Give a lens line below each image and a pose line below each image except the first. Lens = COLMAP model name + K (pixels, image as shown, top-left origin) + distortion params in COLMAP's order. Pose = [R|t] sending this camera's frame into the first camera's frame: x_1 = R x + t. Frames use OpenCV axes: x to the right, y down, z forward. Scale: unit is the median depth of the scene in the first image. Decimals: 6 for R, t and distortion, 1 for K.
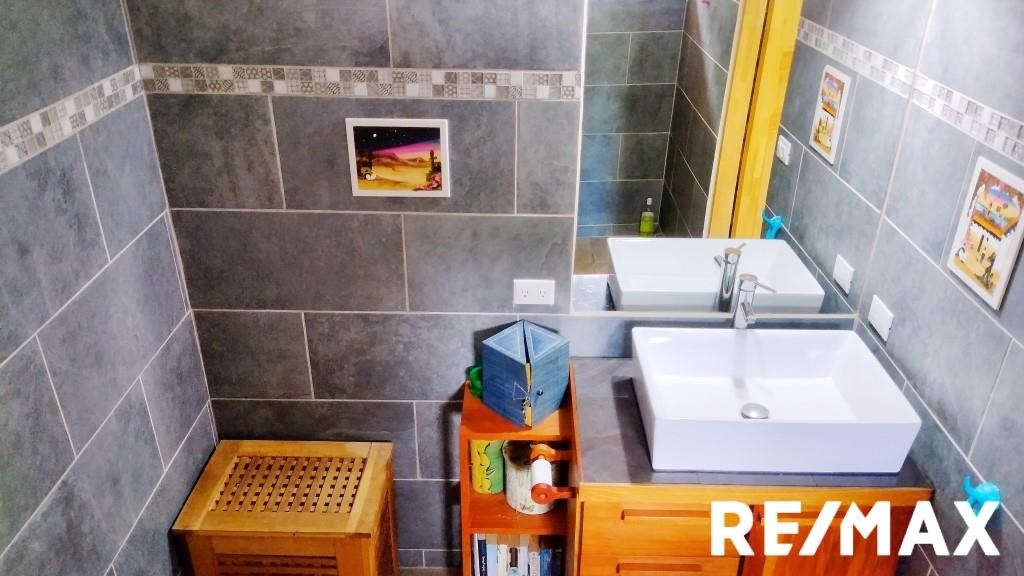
lens RADIAL K [[771.3, 0, 512.0], [0, 771.3, 288.0], [0, 0, 1]] dist [0.122388, -0.204729]
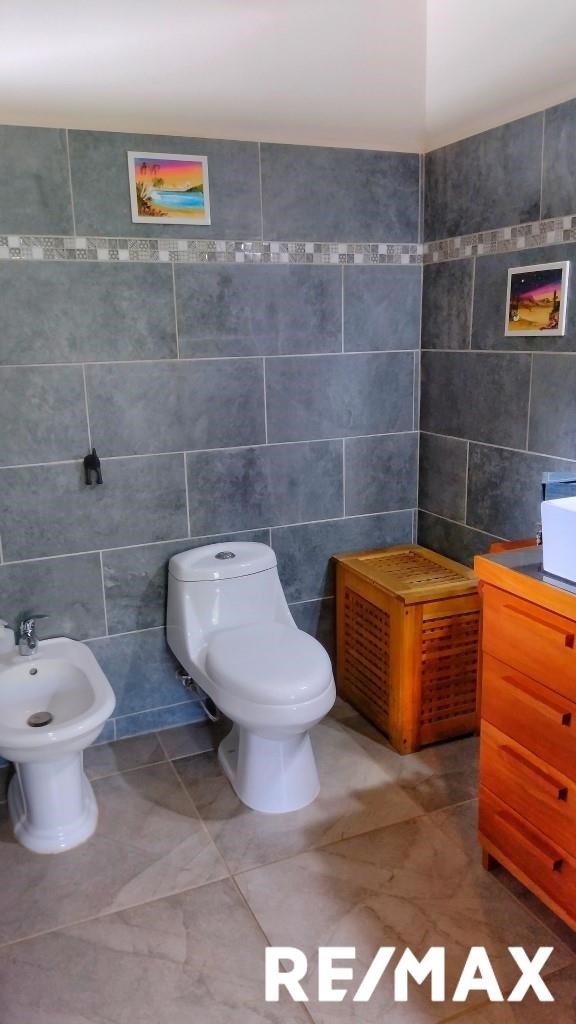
lens RADIAL K [[771.3, 0, 288.0], [0, 771.3, 512.0], [0, 0, 1]] dist [0.122388, -0.204729]
pose [[0.397789, 0.186802, -0.898259, 0.820754], [-0.400324, 0.916278, 0.013268, 0.256181], [0.825533, 0.354317, 0.439266, 0.291490]]
